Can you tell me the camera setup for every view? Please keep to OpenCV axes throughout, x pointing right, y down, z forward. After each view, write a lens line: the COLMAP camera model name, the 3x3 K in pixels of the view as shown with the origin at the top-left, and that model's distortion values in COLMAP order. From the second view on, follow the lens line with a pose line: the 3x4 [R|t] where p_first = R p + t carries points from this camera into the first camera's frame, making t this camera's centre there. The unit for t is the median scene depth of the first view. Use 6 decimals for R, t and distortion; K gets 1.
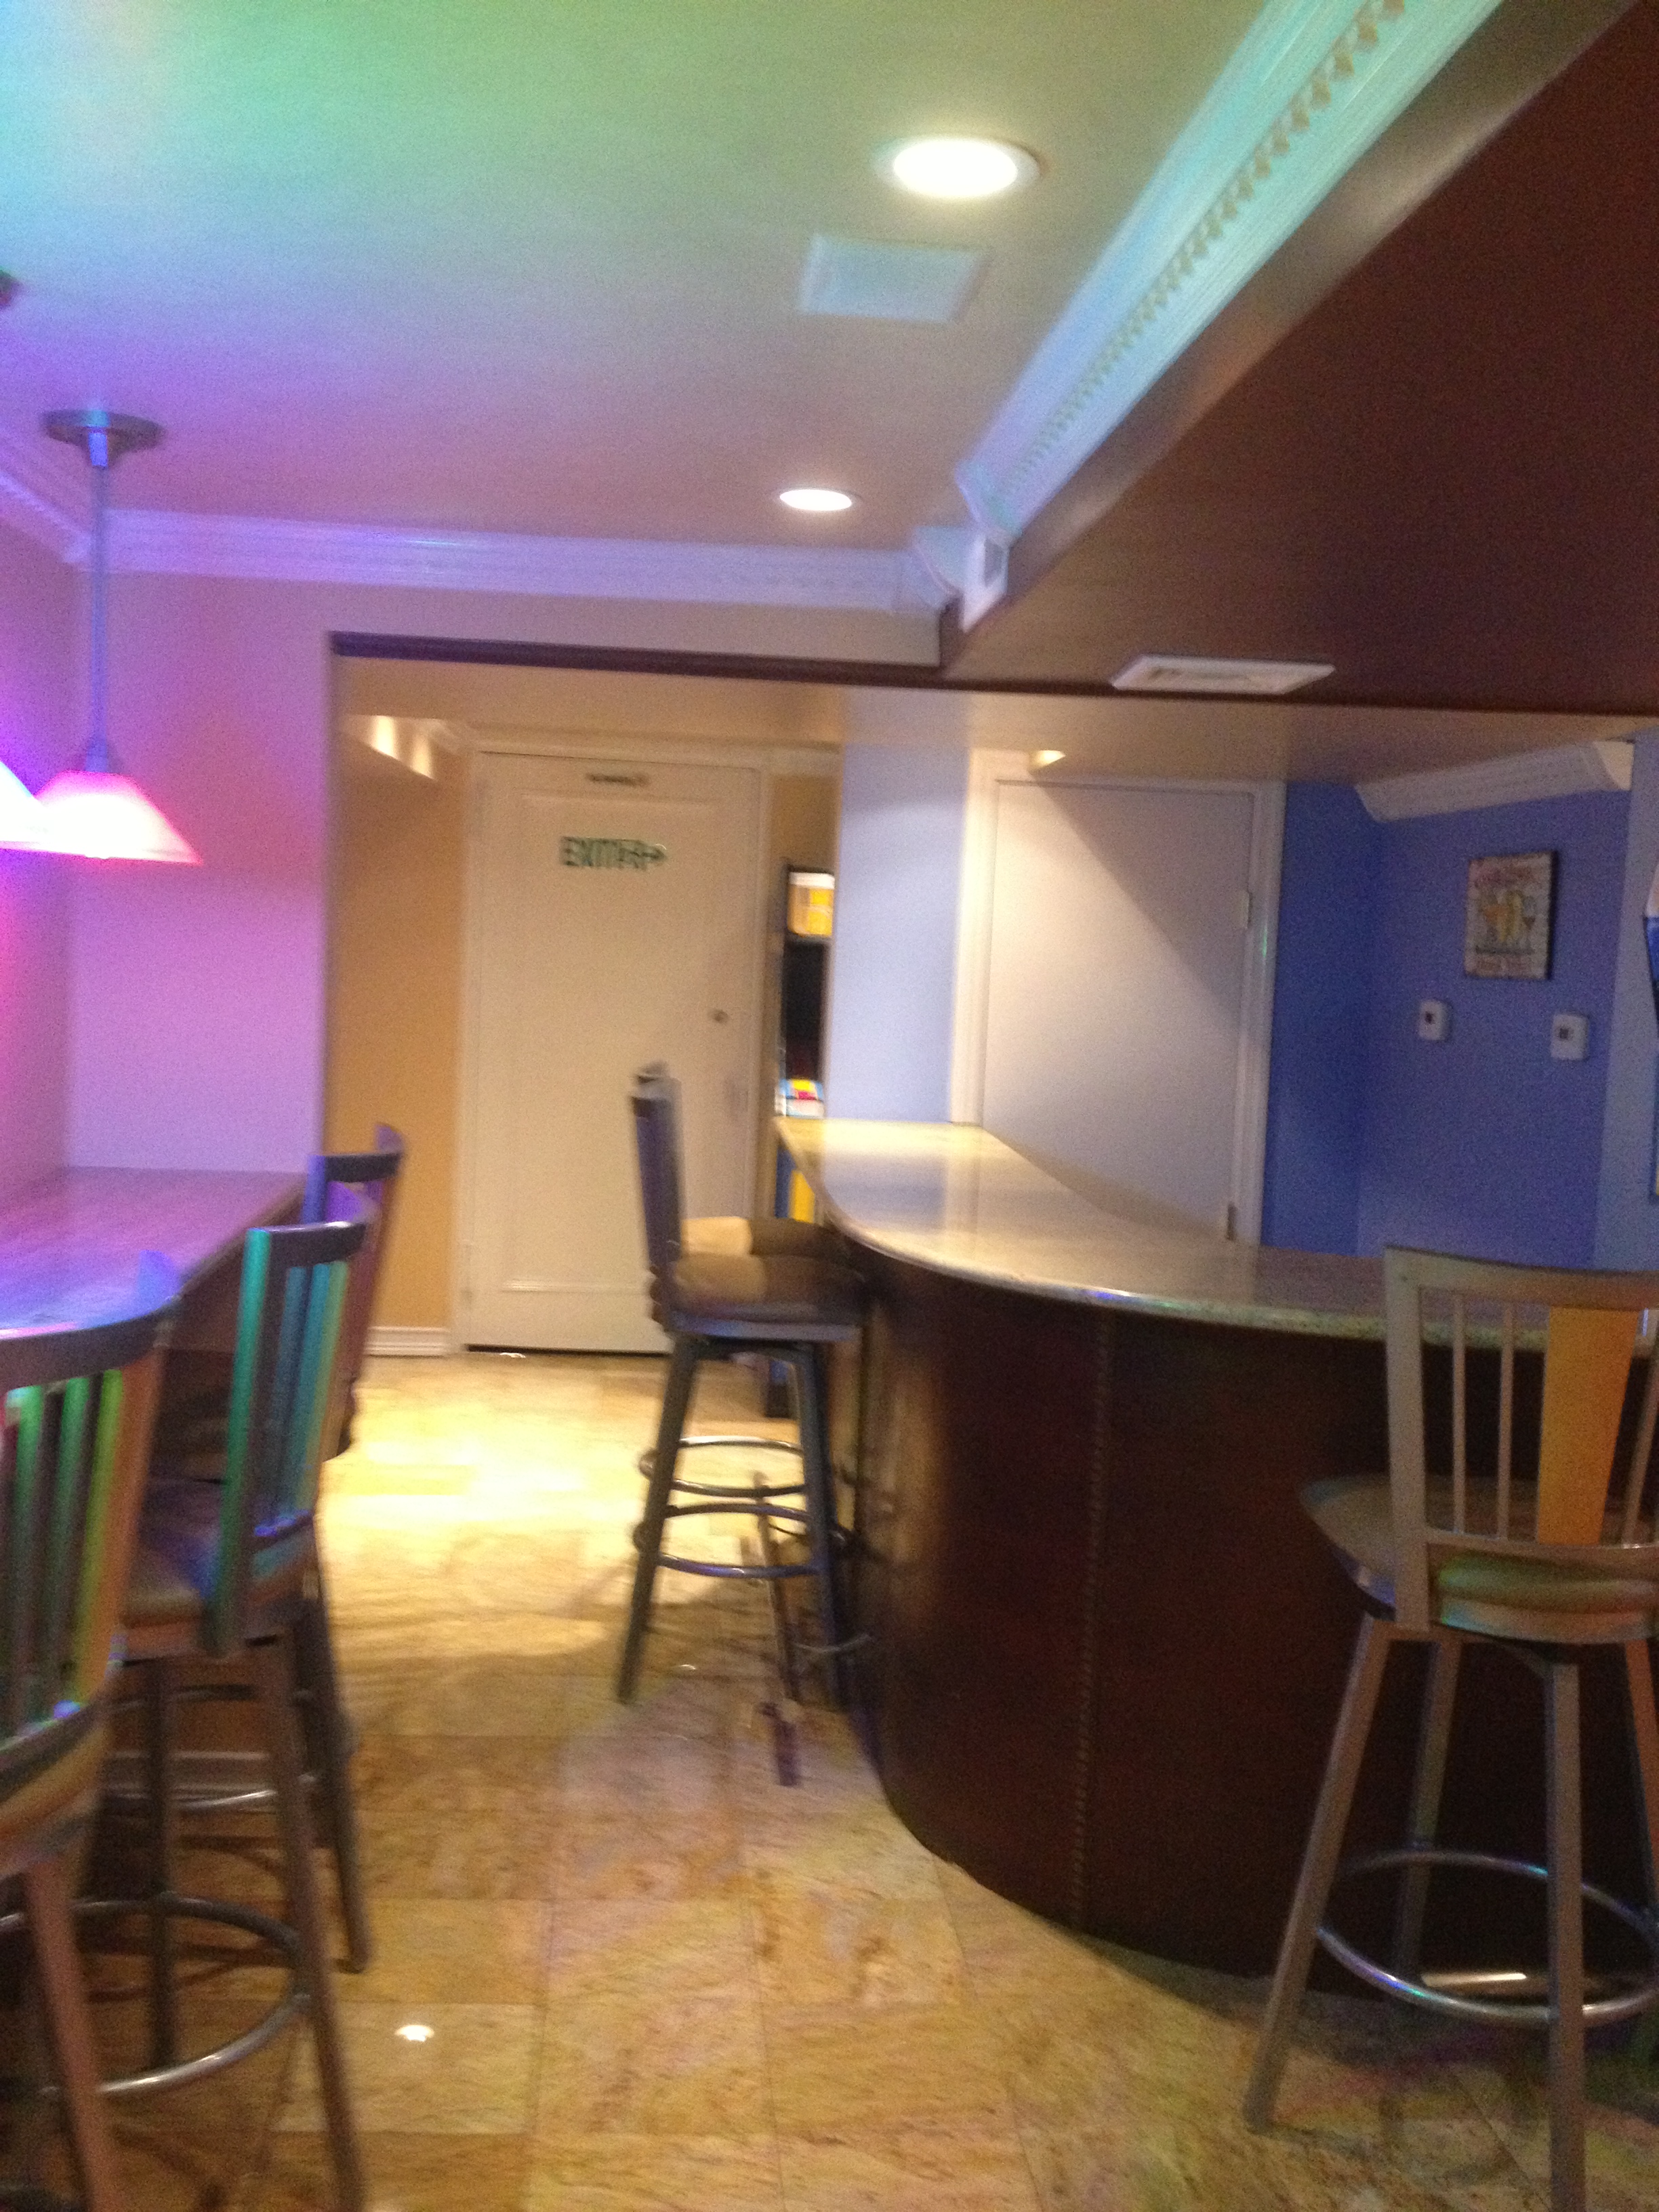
lens RADIAL K [[2113.8, 0, 868.1], [0, 2113.8, 1098.3], [0, 0, 1]] dist [0.054522, 0.000000]
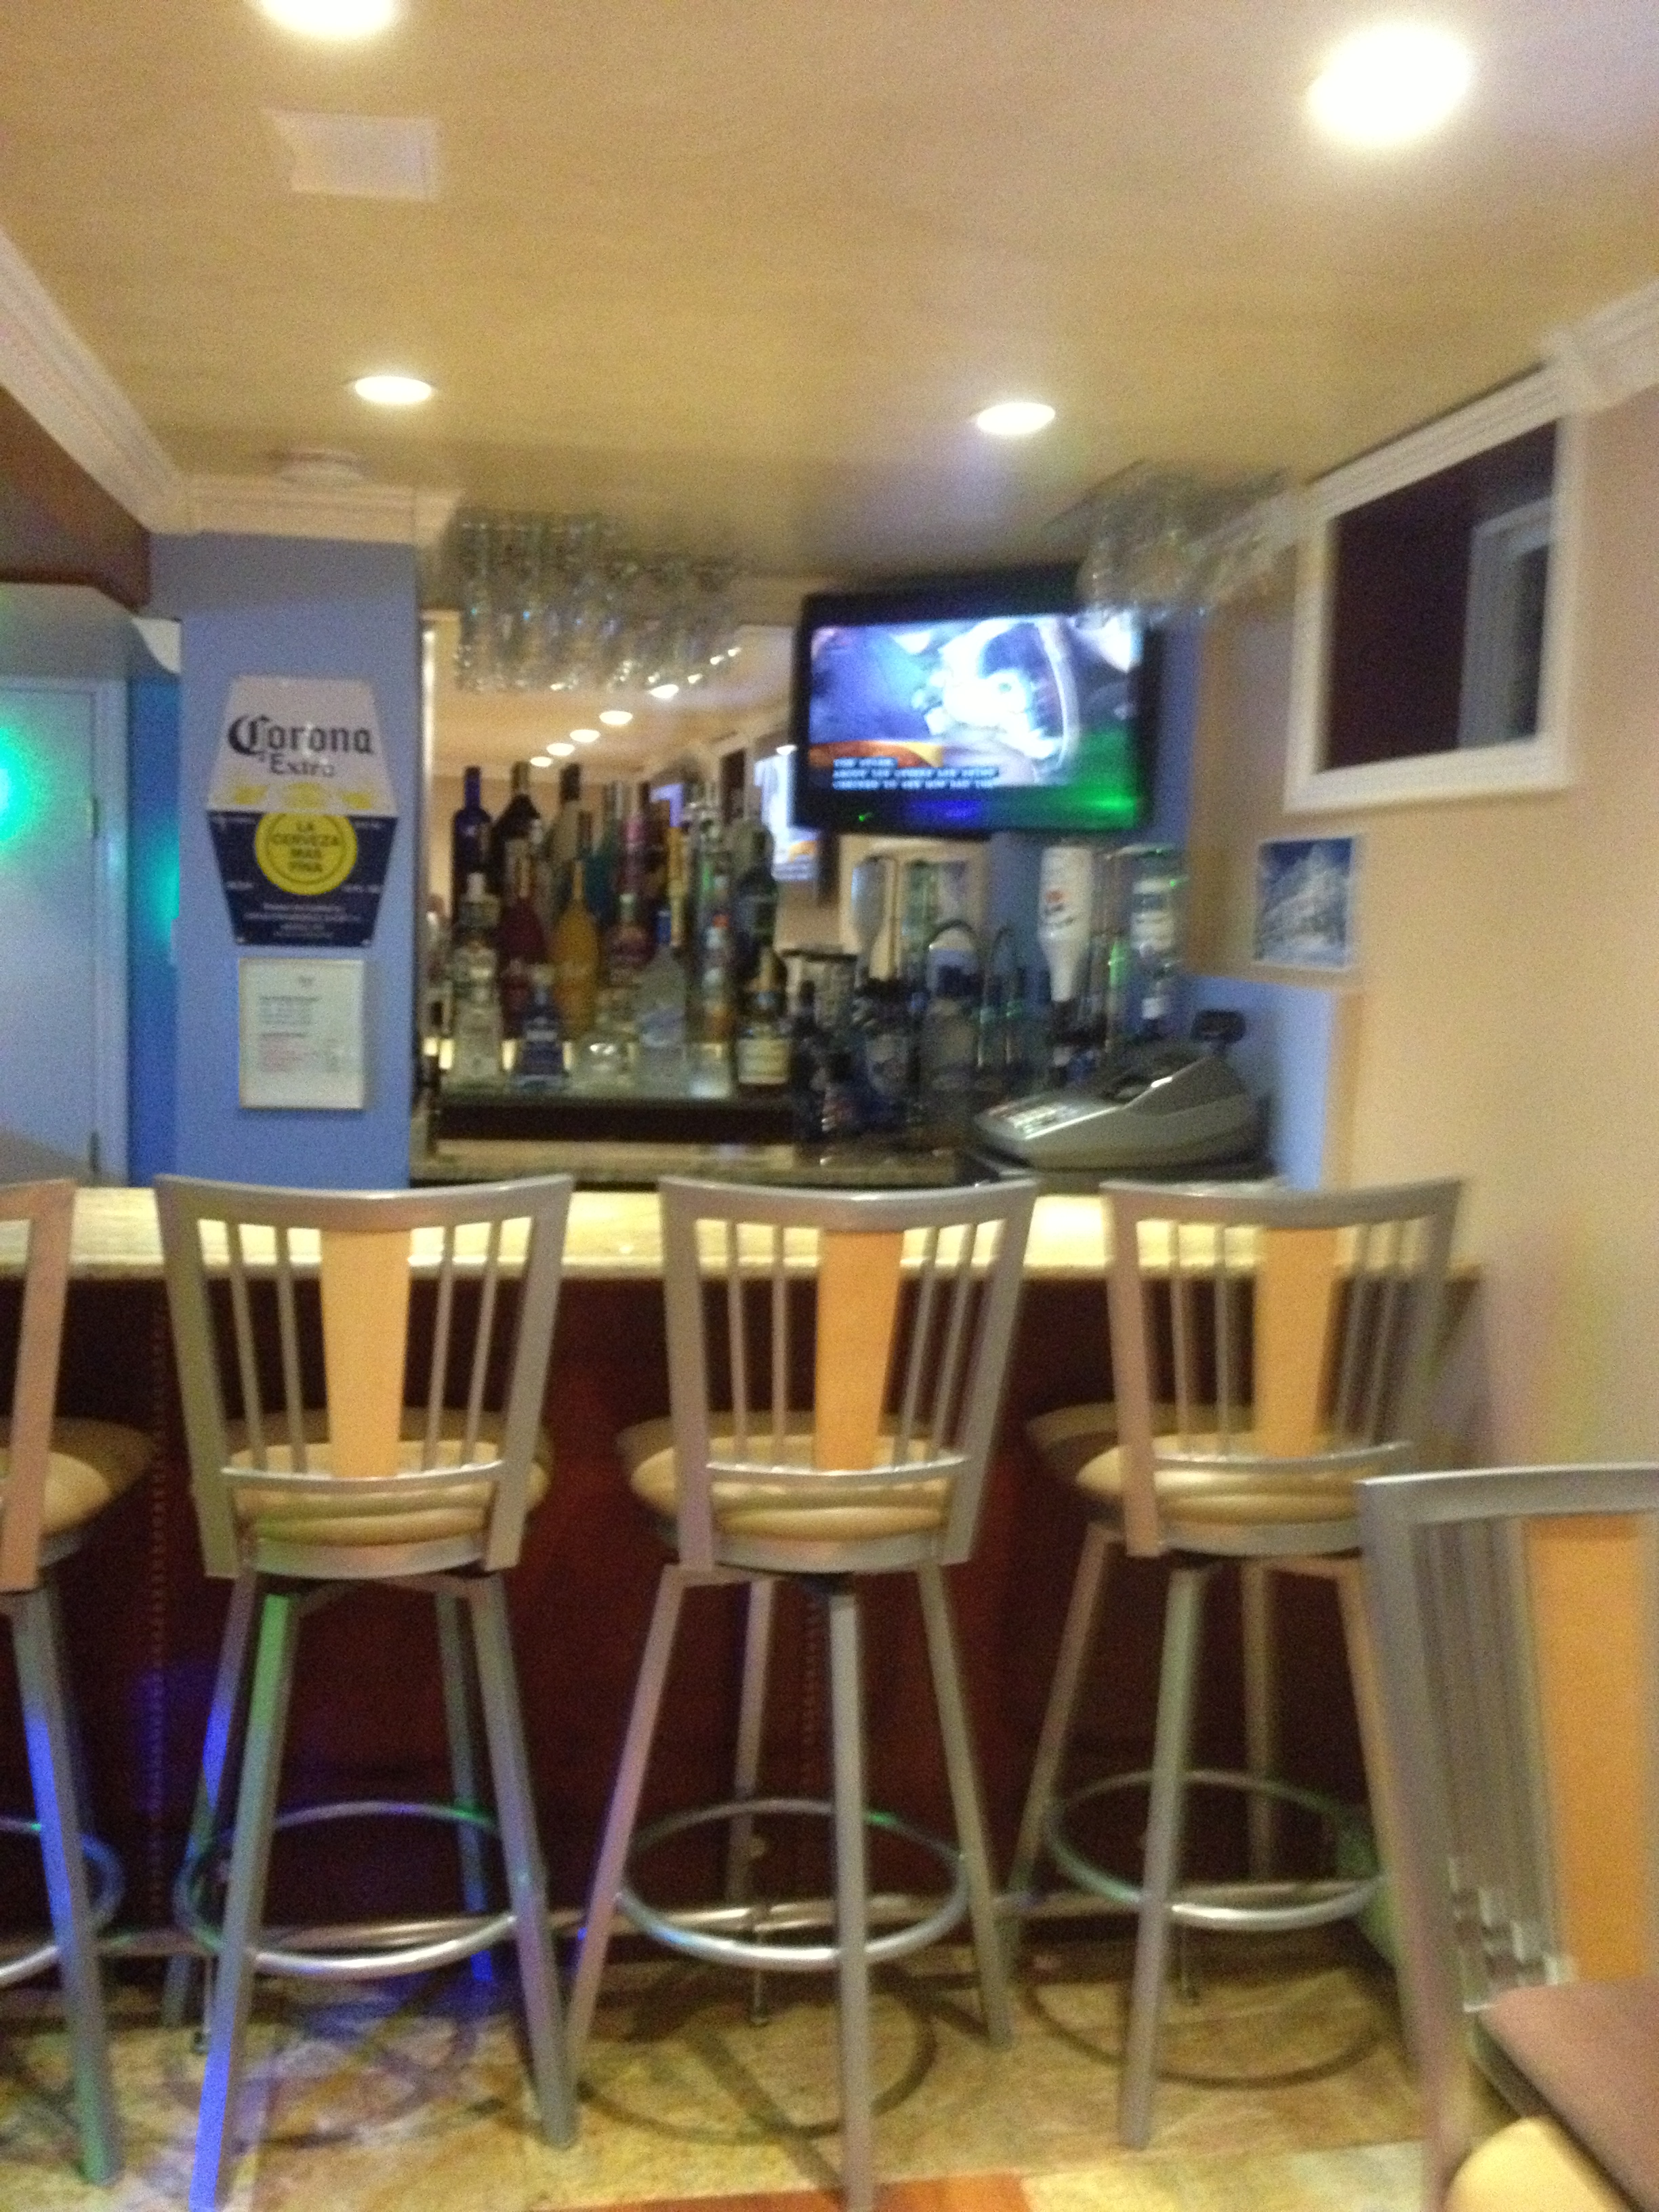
lens RADIAL K [[2113.8, 0, 845.4], [0, 2113.8, 1147.1], [0, 0, 1]] dist [0.054522, 0.000000]
pose [[0.997930, -0.016864, 0.062055, 0.501676], [0.014151, 0.998936, 0.043899, 0.021594], [-0.062729, -0.042930, 0.997107, 0.036790]]
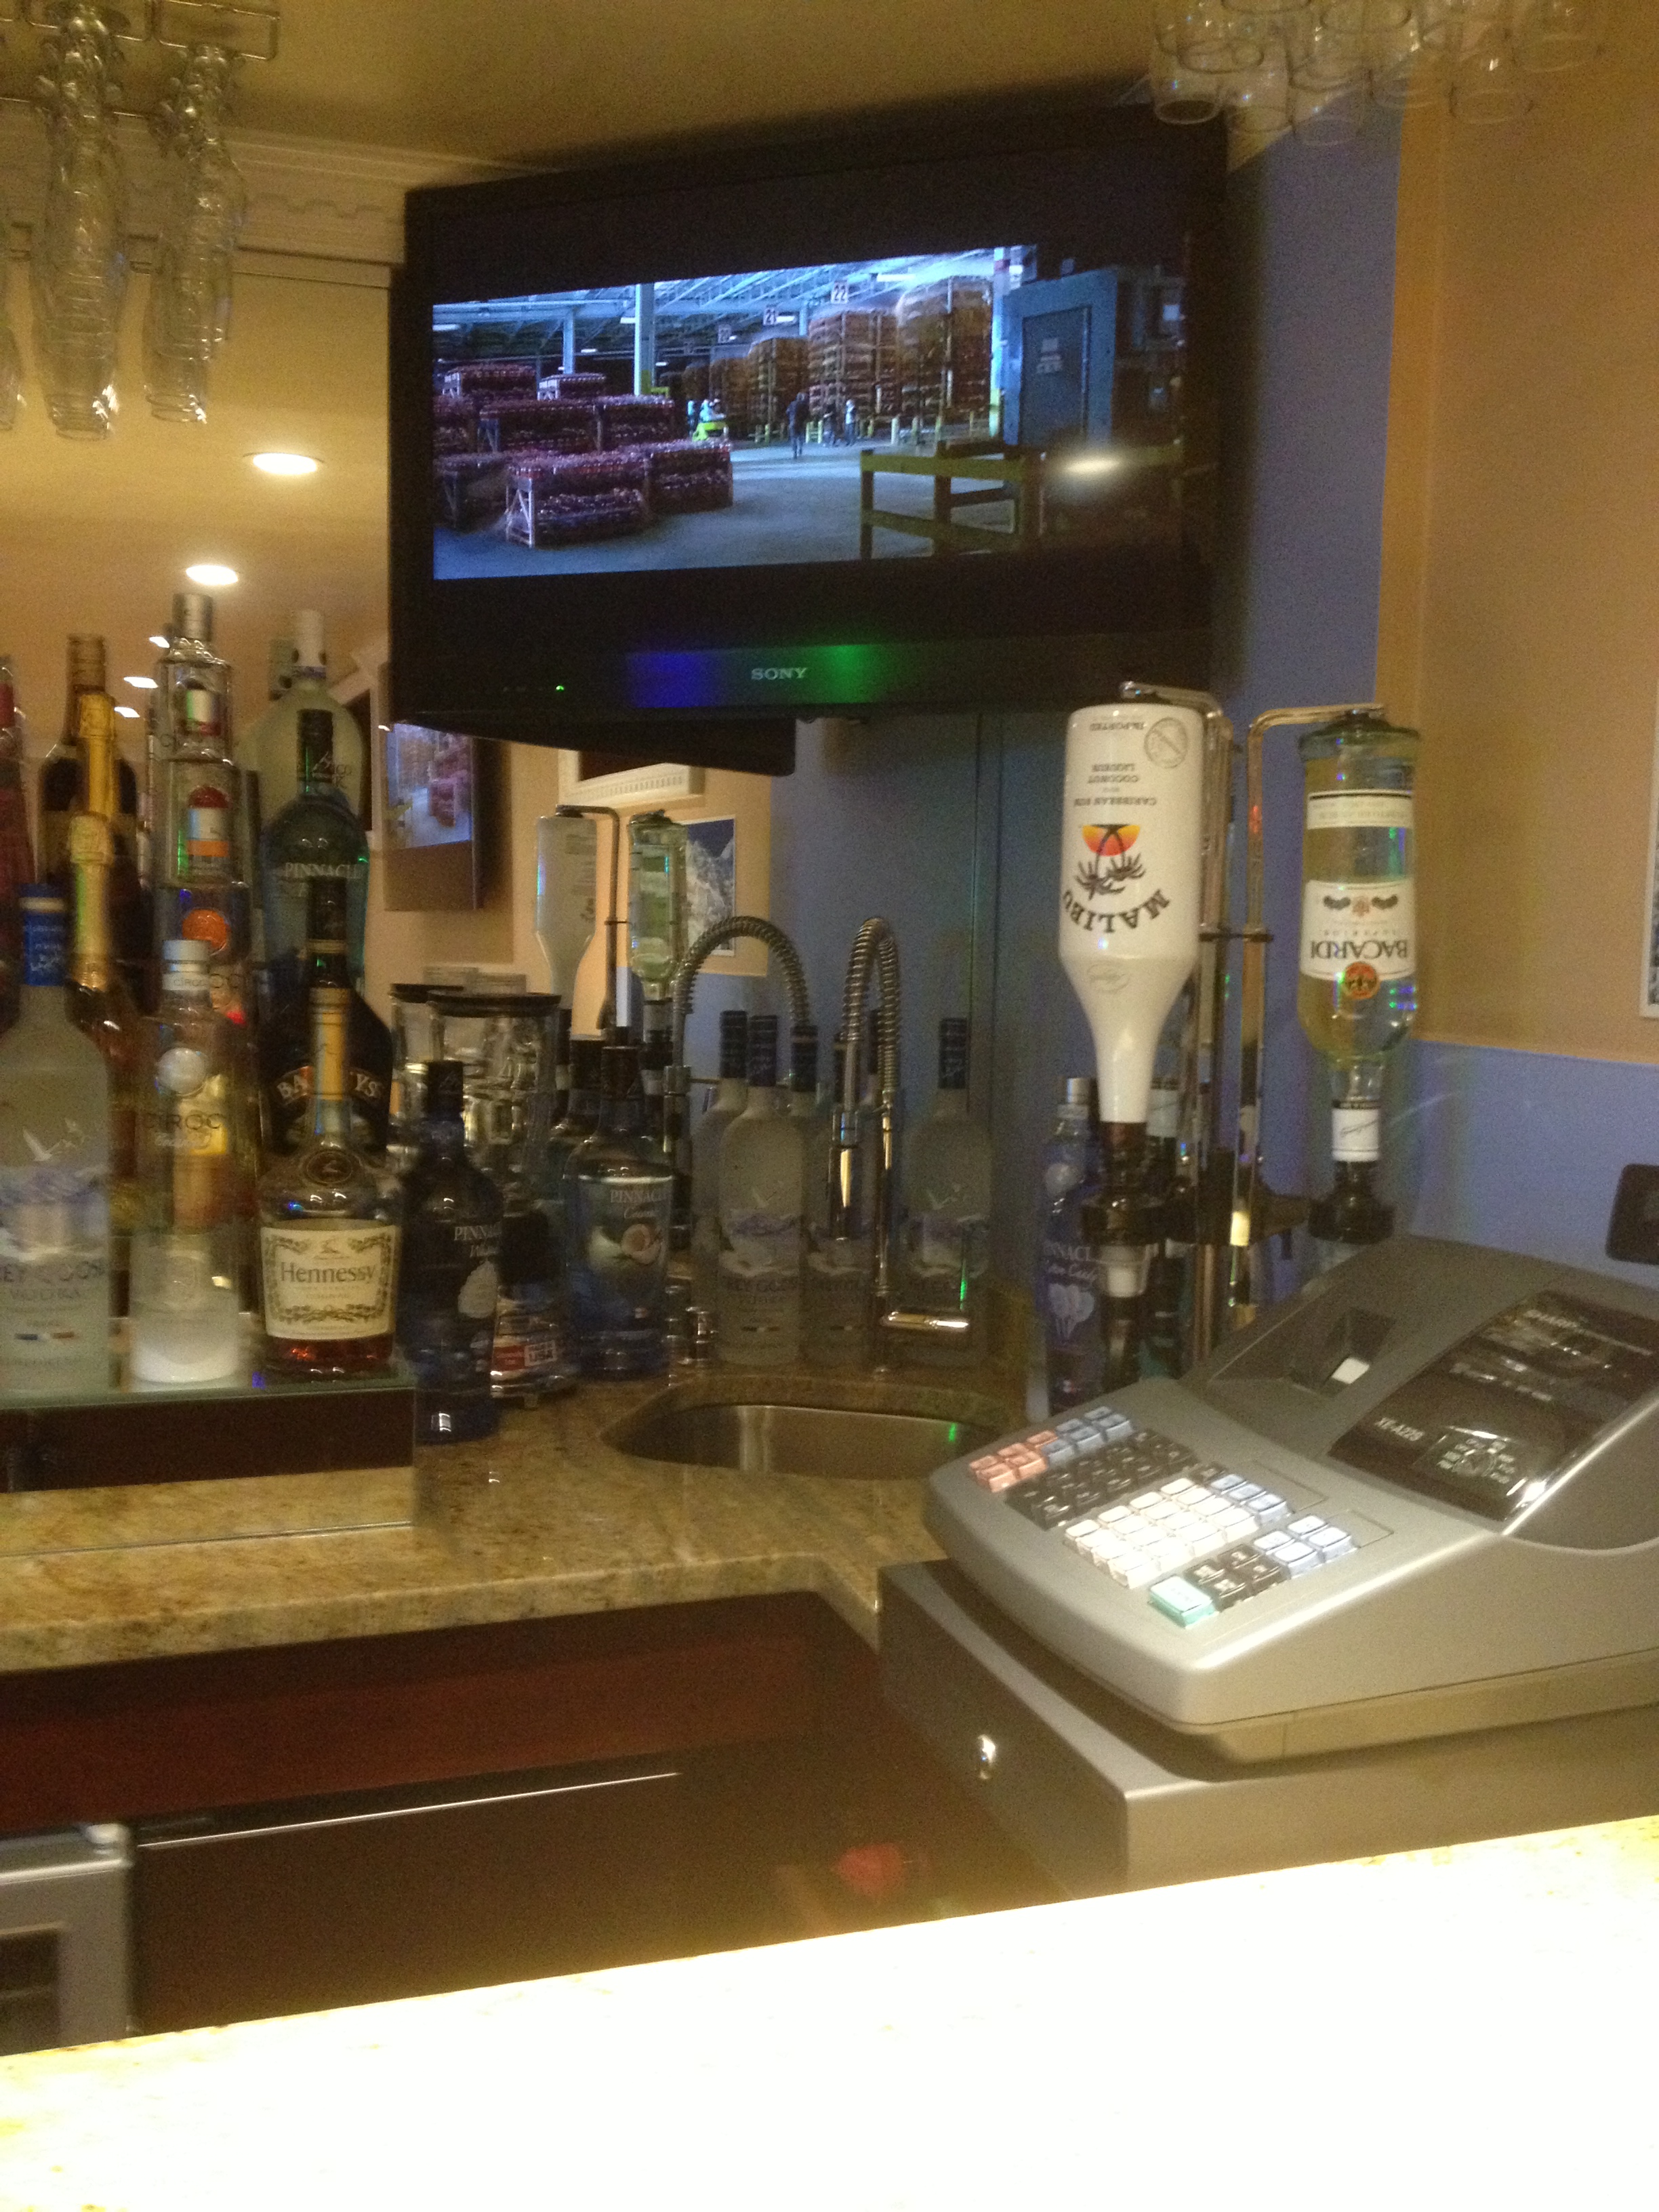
lens RADIAL K [[2113.8, 0, 811.7], [0, 2113.8, 1109.9], [0, 0, 1]] dist [0.054522, 0.000000]
pose [[0.979286, -0.042821, 0.197903, 0.532716], [0.038704, 0.998947, 0.024627, -0.008978], [-0.198749, -0.016458, 0.979912, 0.564577]]
